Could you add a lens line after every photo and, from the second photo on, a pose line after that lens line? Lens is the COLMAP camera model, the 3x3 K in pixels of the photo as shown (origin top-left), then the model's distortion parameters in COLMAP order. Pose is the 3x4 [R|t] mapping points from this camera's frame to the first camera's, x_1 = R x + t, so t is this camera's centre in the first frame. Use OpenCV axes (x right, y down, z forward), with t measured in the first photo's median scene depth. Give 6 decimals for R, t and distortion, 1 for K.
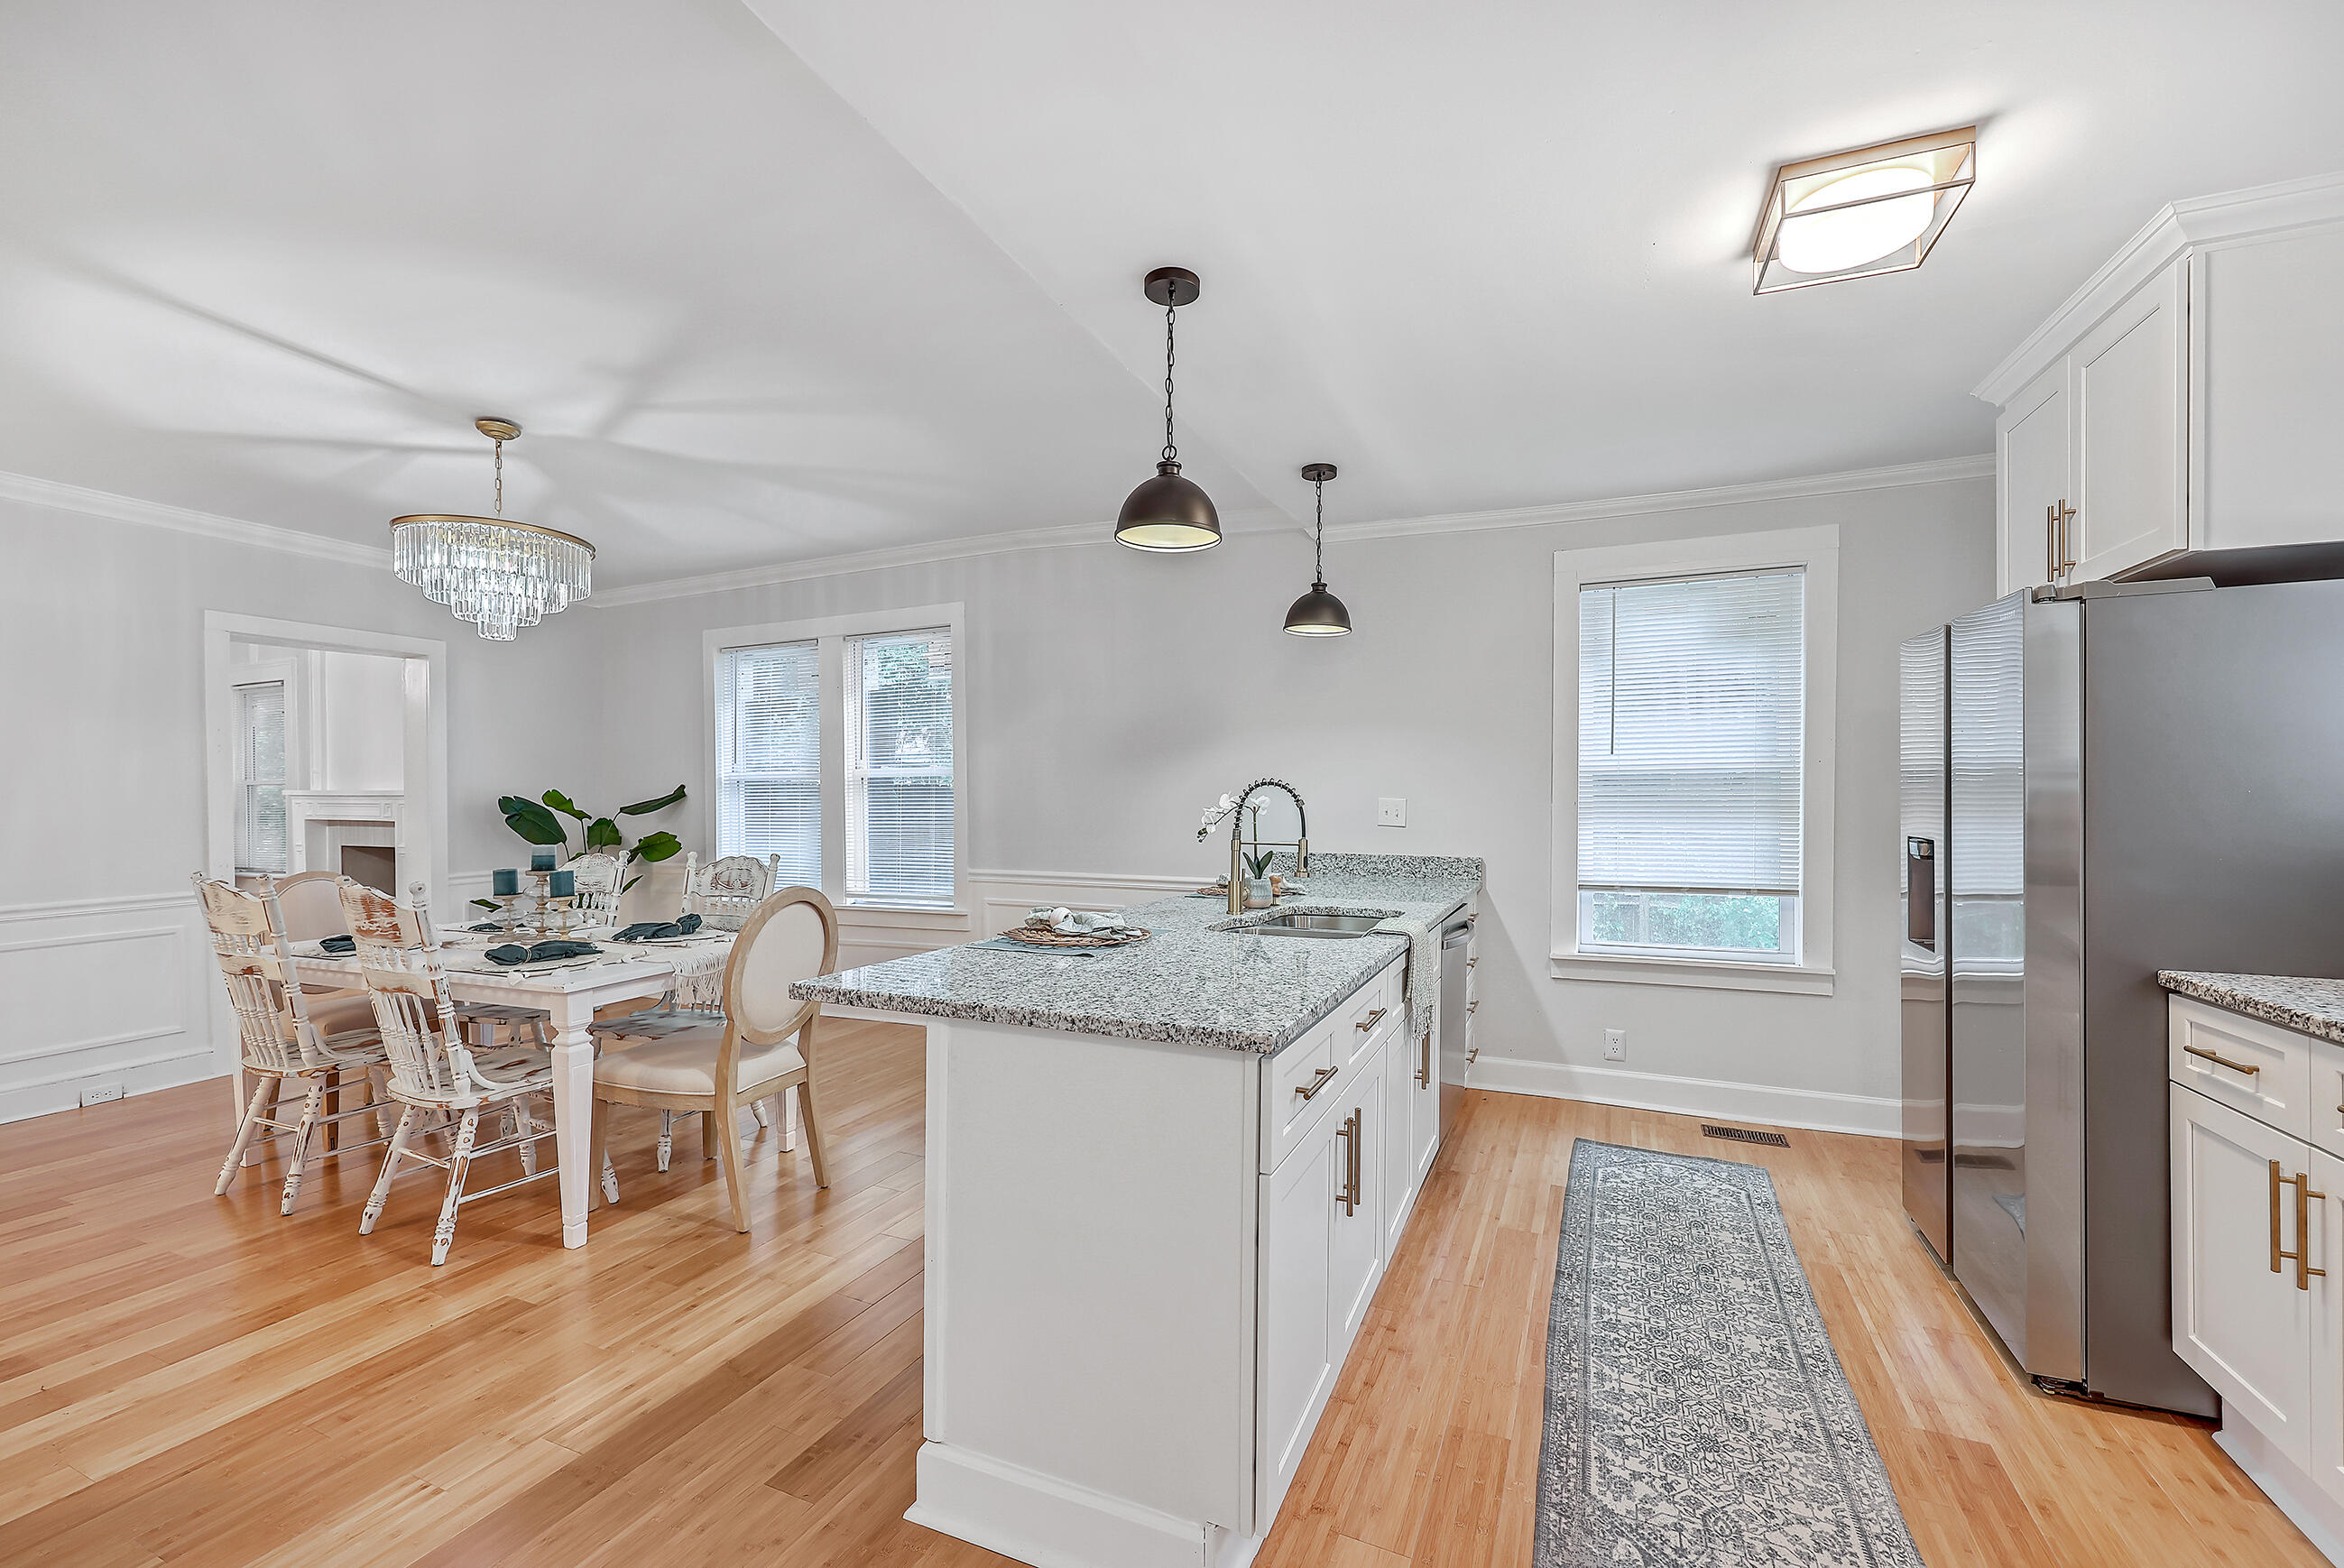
lens RADIAL K [[956.6, 0, 1177.6], [0, 956.6, 795.6], [0, 0, 1]] dist [0.000729, 0.000425]
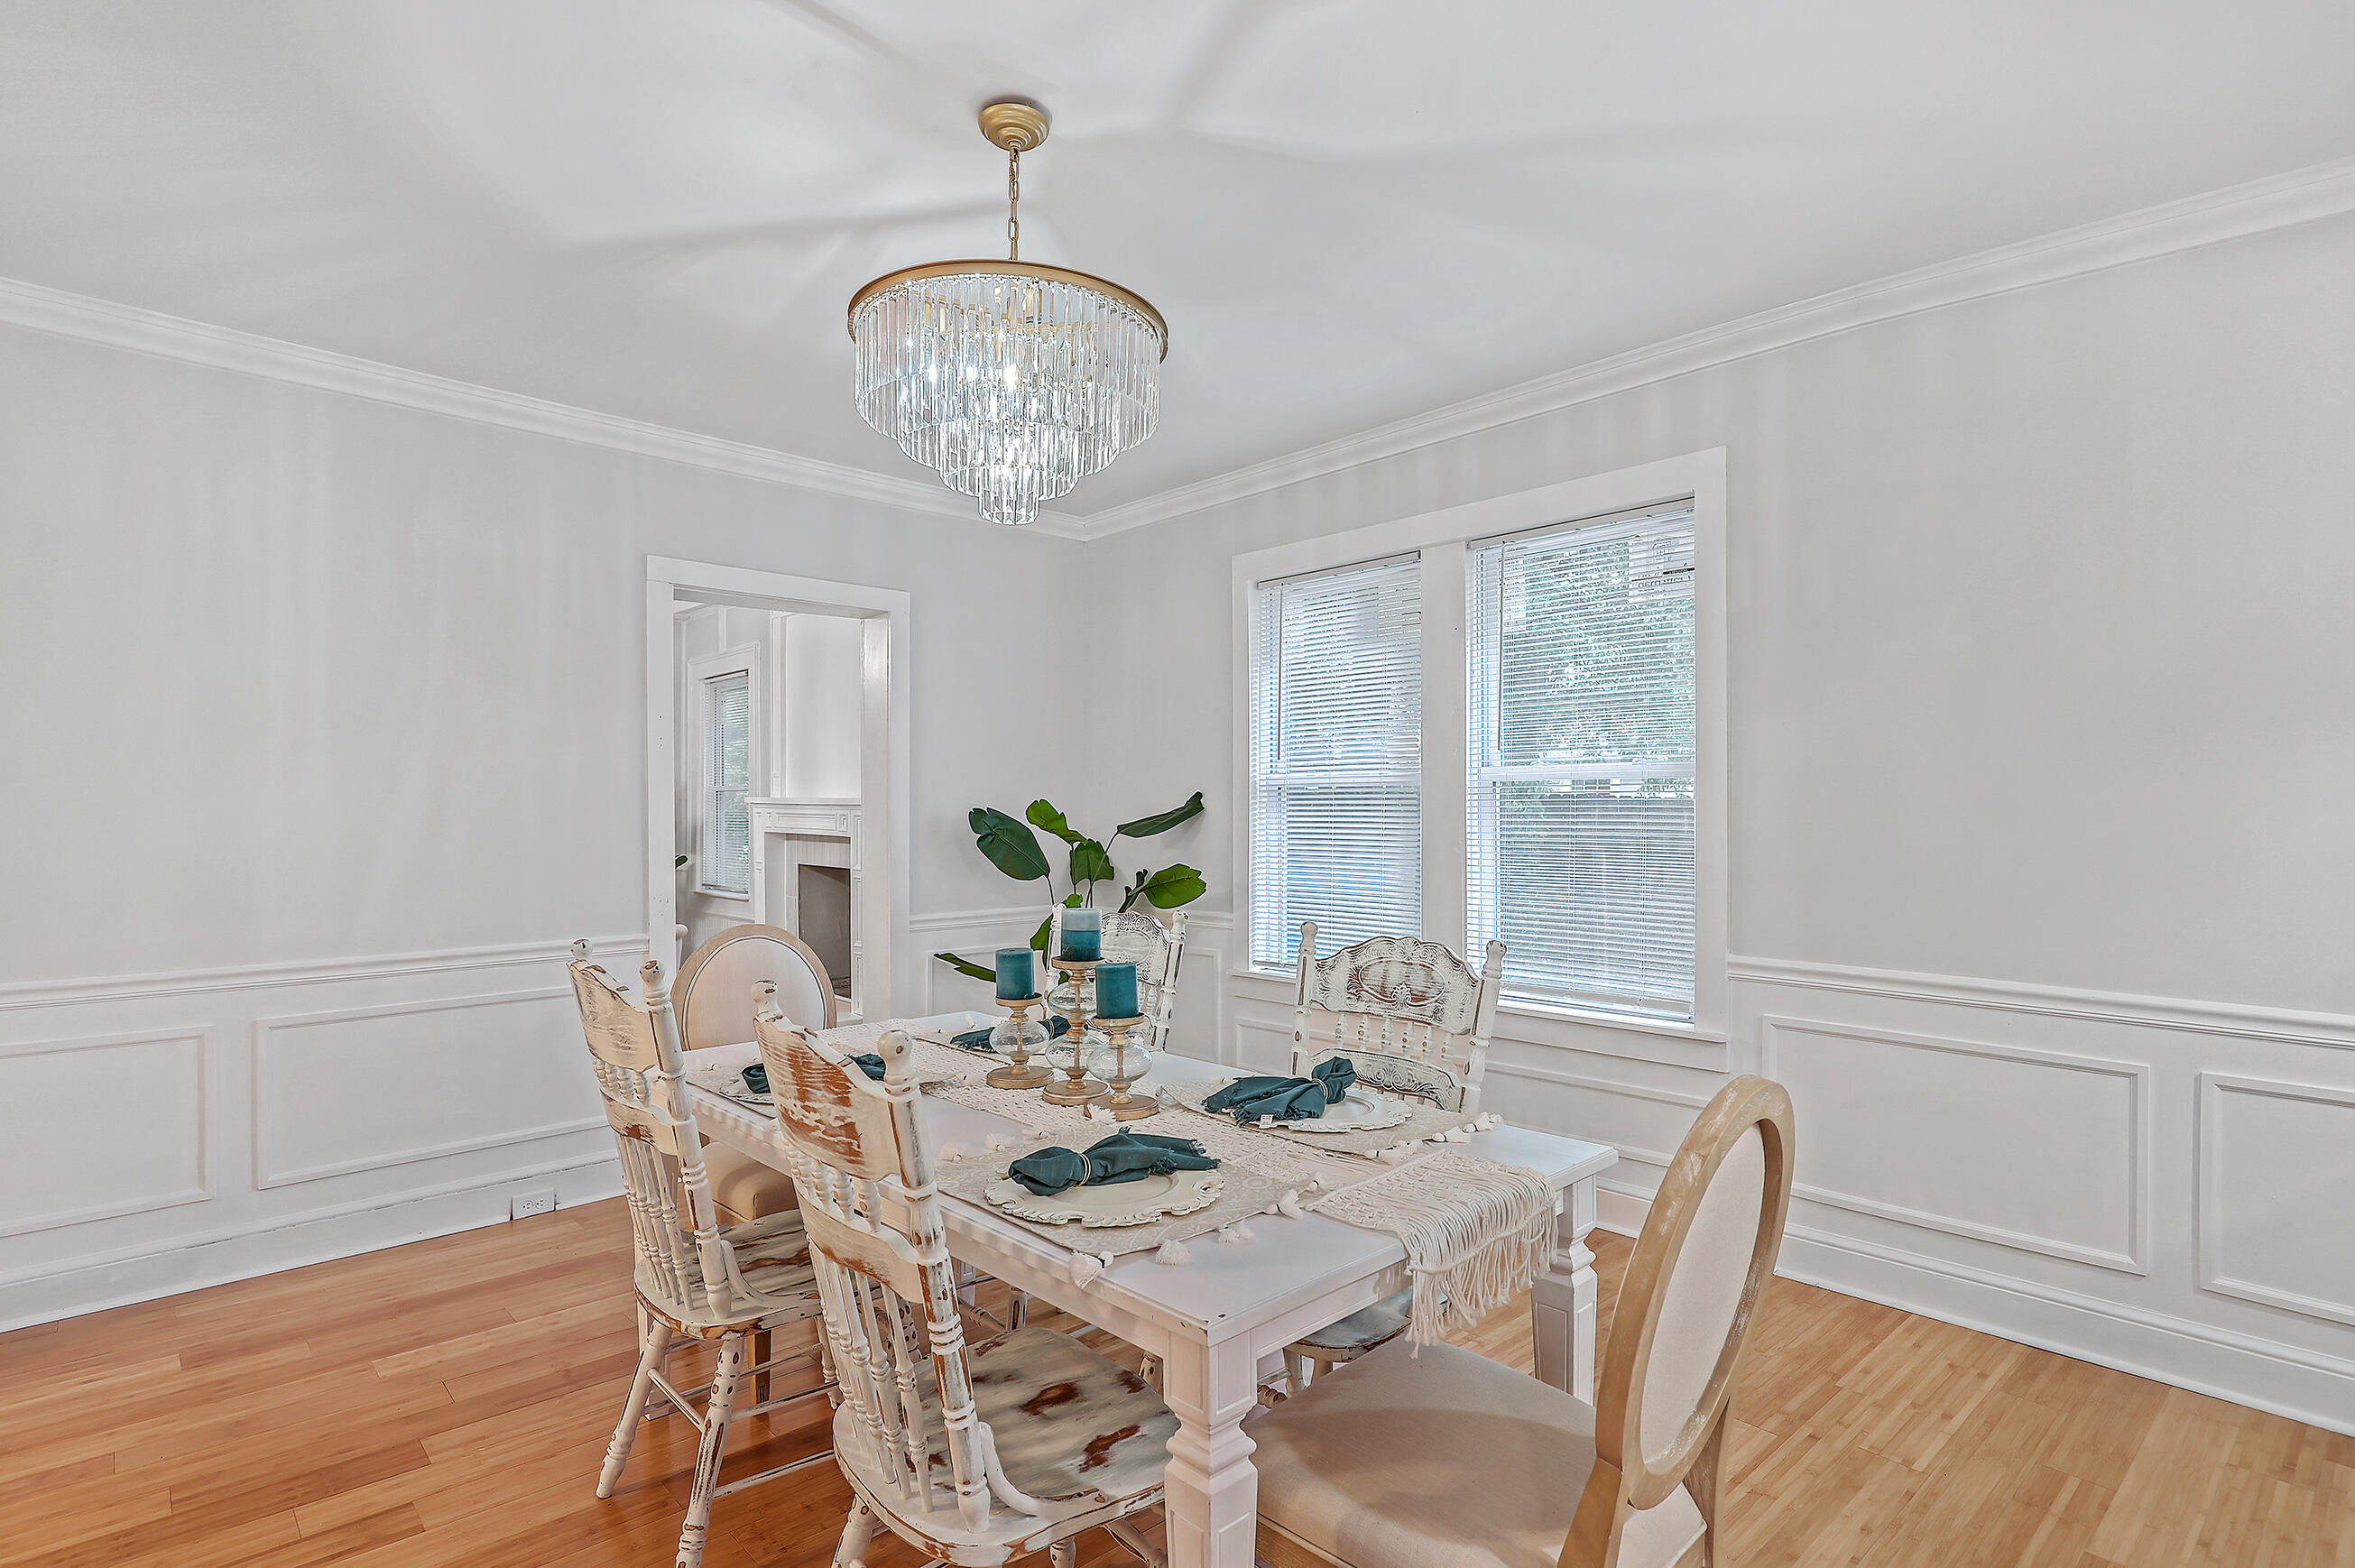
lens RADIAL K [[1175.0, 0, 1184.4], [0, 1175.0, 798.0], [0, 0, 1]] dist [0.000647, -0.001531]
pose [[0.917794, 0.004915, -0.397026, -0.369654], [-0.007509, 0.999959, -0.004978, -0.006240], [0.396986, 0.007550, 0.917794, 0.450795]]
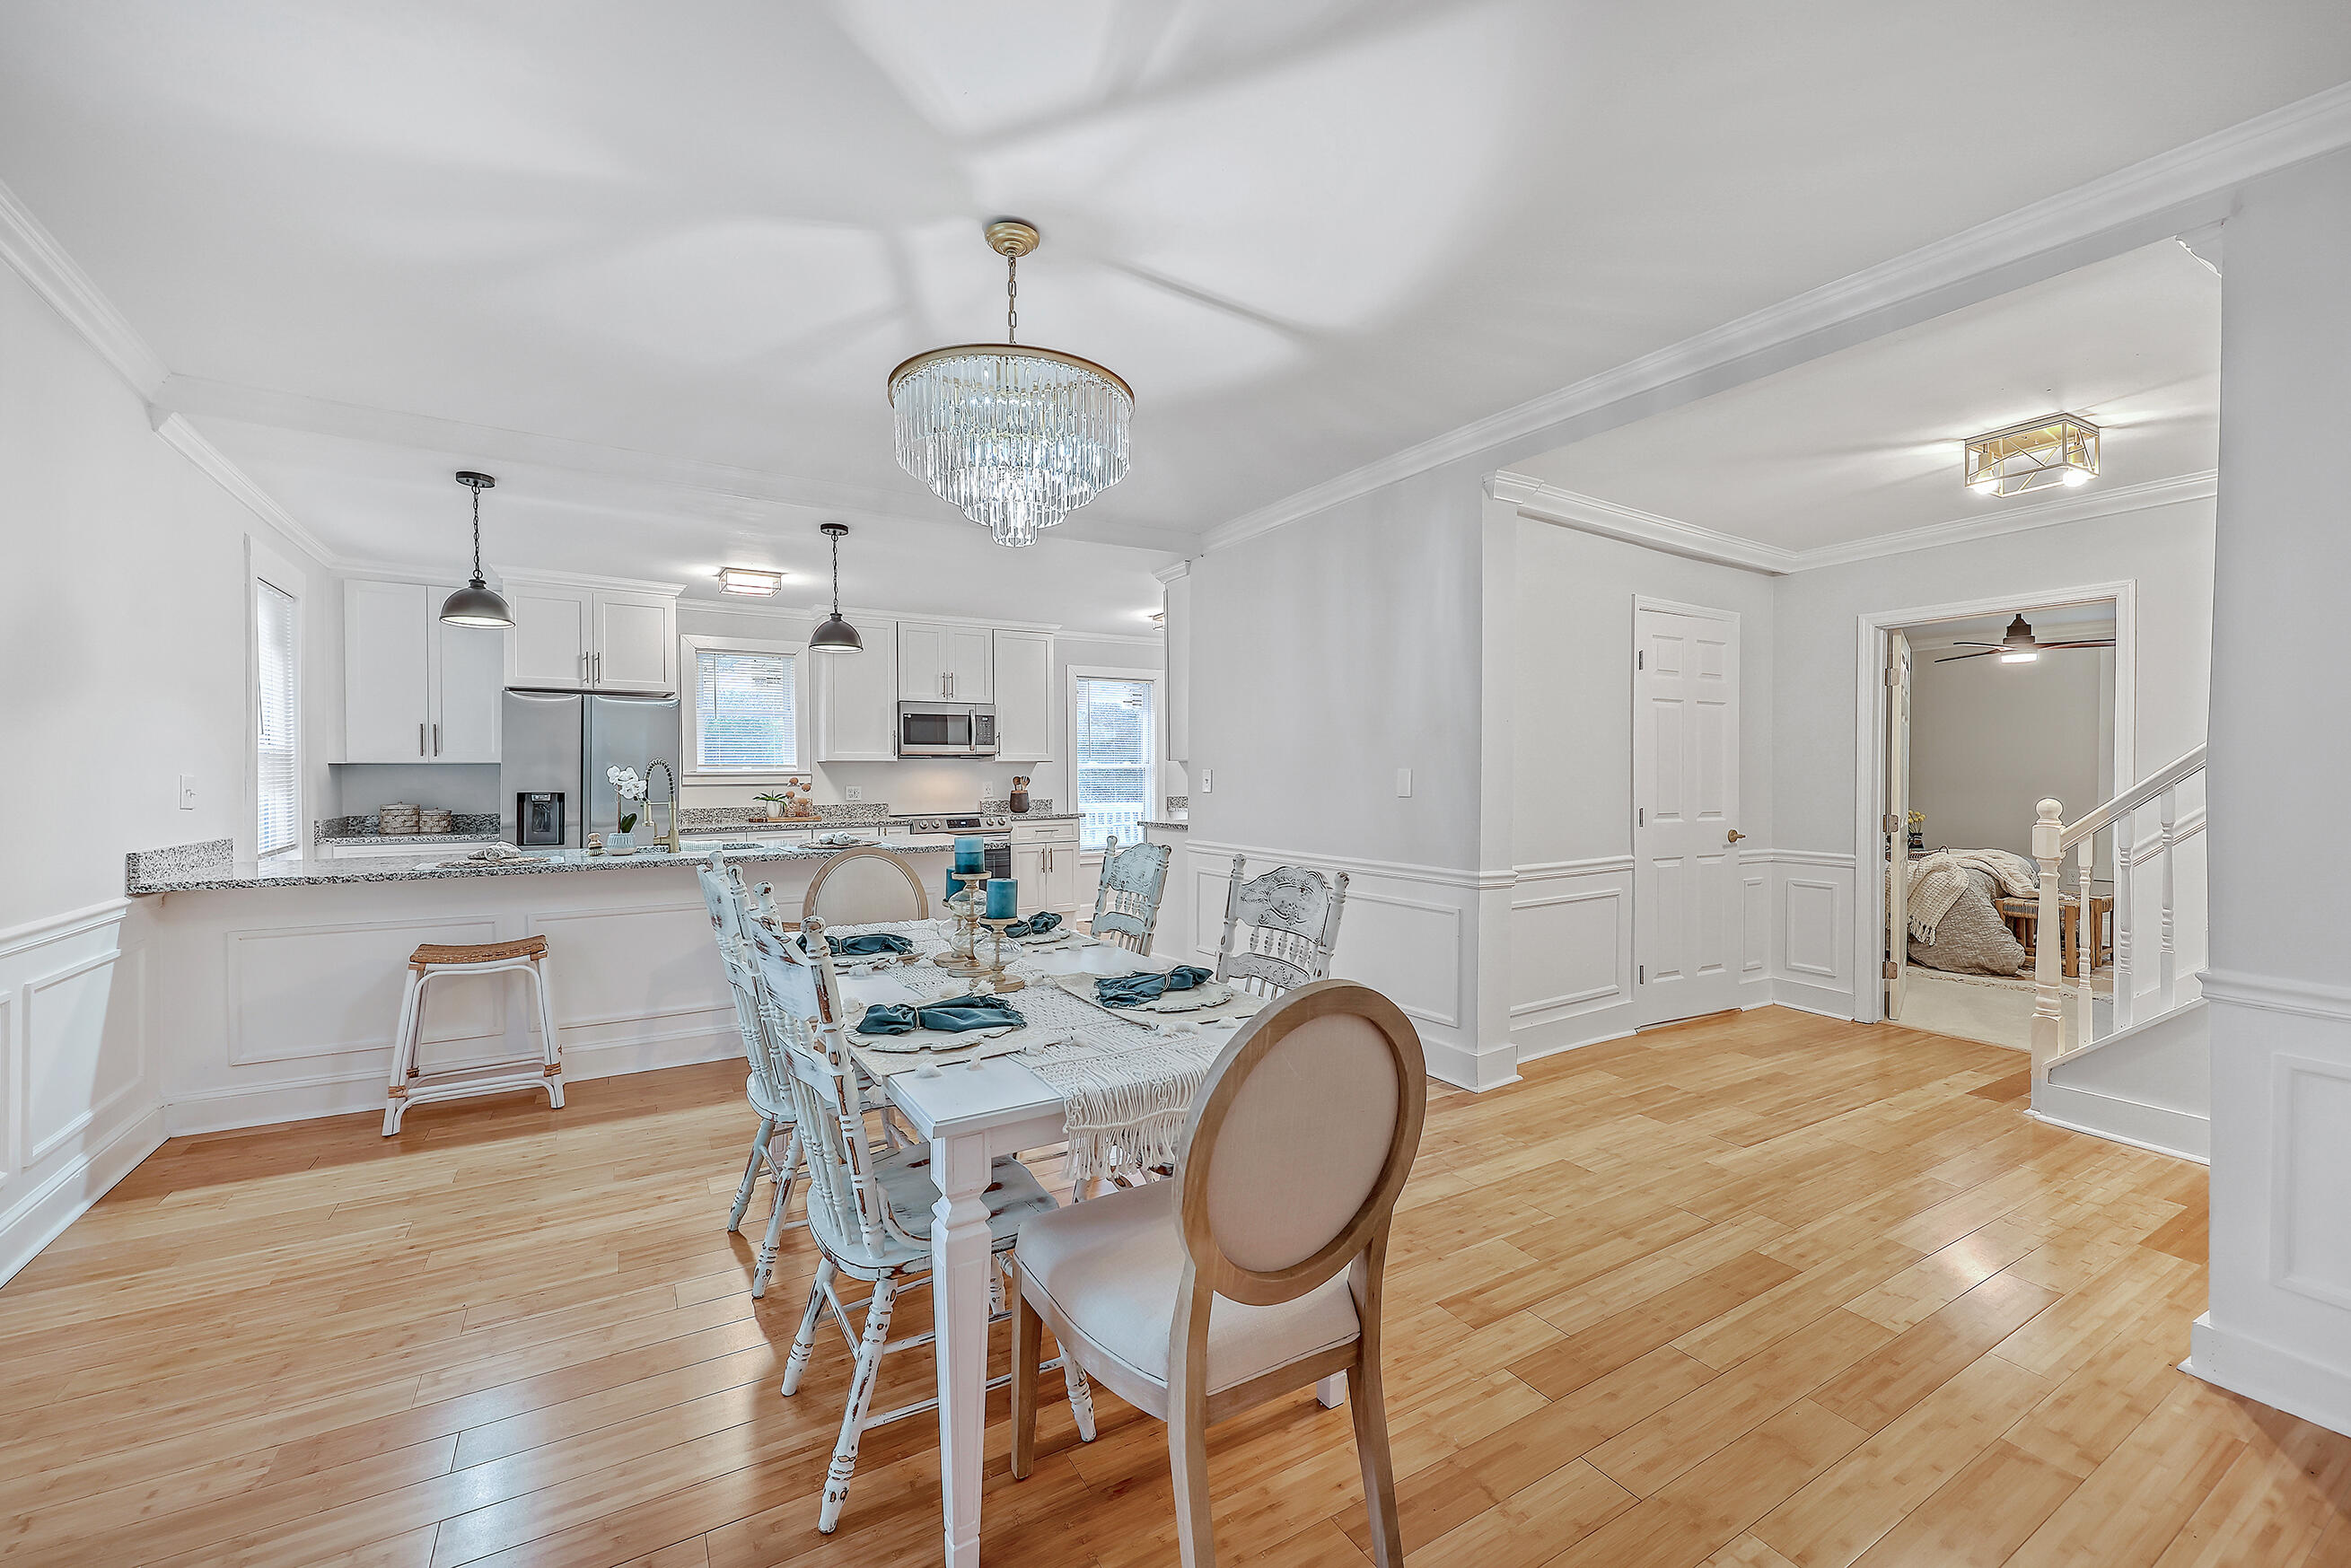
lens RADIAL K [[959.4, 0, 1184.1], [0, 959.4, 784.7], [0, 0, 1]] dist [0.000729, 0.000425]
pose [[-0.819376, -0.006192, 0.573223, -1.242202], [0.001666, 0.999912, 0.013181, 0.002307], [-0.573254, 0.011755, -0.819293, 1.539088]]
